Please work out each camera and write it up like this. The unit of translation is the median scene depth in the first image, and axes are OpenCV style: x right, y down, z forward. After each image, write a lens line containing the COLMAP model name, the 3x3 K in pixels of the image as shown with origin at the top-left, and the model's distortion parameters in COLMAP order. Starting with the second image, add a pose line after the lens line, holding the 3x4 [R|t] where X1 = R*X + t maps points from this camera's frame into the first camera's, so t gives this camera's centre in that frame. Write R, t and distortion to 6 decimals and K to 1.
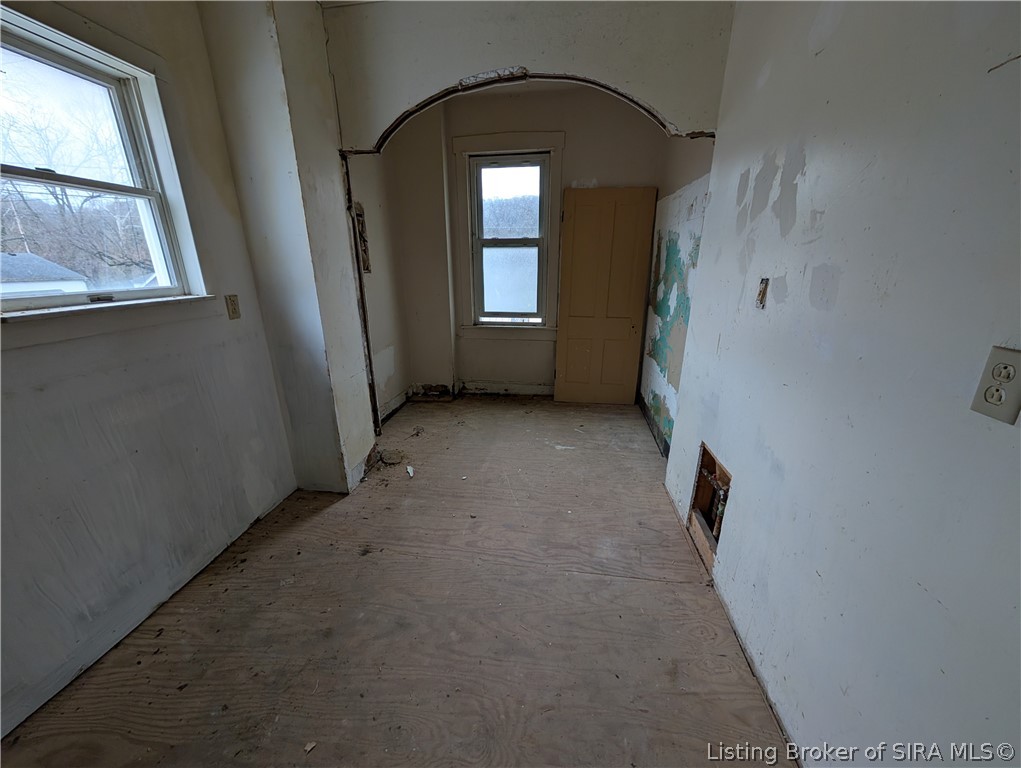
lens RADIAL K [[377.8, 0, 511.8], [0, 377.8, 387.3], [0, 0, 1]] dist [-0.007939, 0.000095]
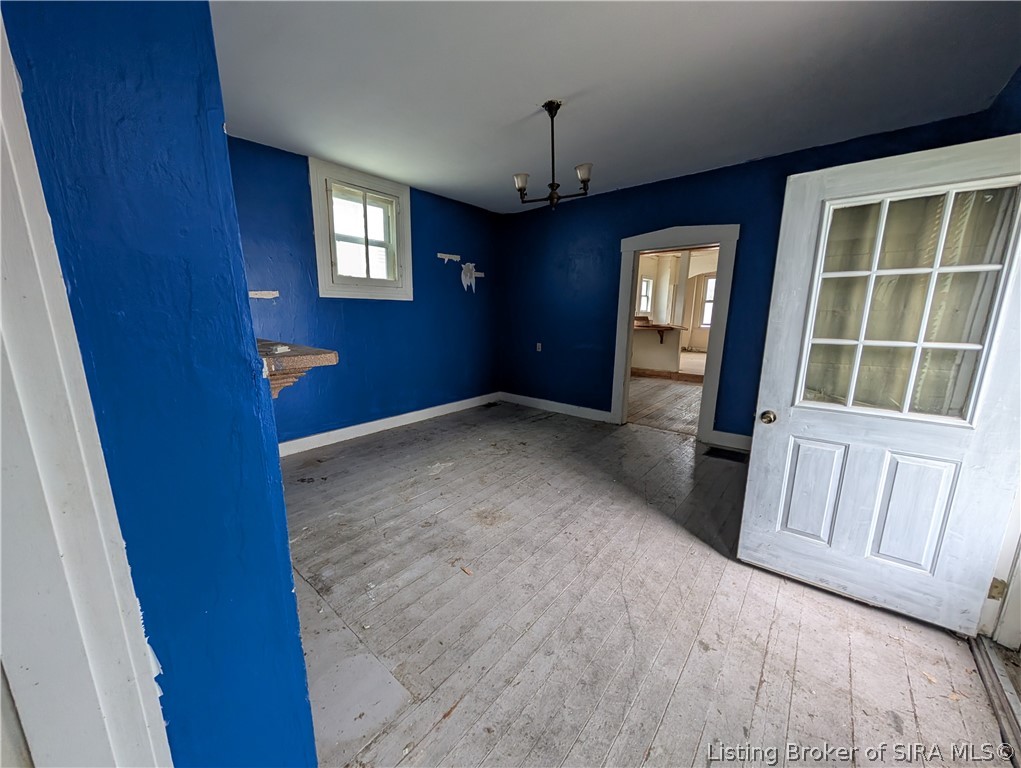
lens RADIAL K [[381.4, 0, 506.4], [0, 381.4, 382.6], [0, 0, 1]] dist [-0.008475, 0.000019]
pose [[0.833468, 0.113249, -0.540838, 0.490462], [-0.180474, 0.980887, -0.072730, 1.195851], [0.522264, 0.158226, 0.837976, -3.555223]]
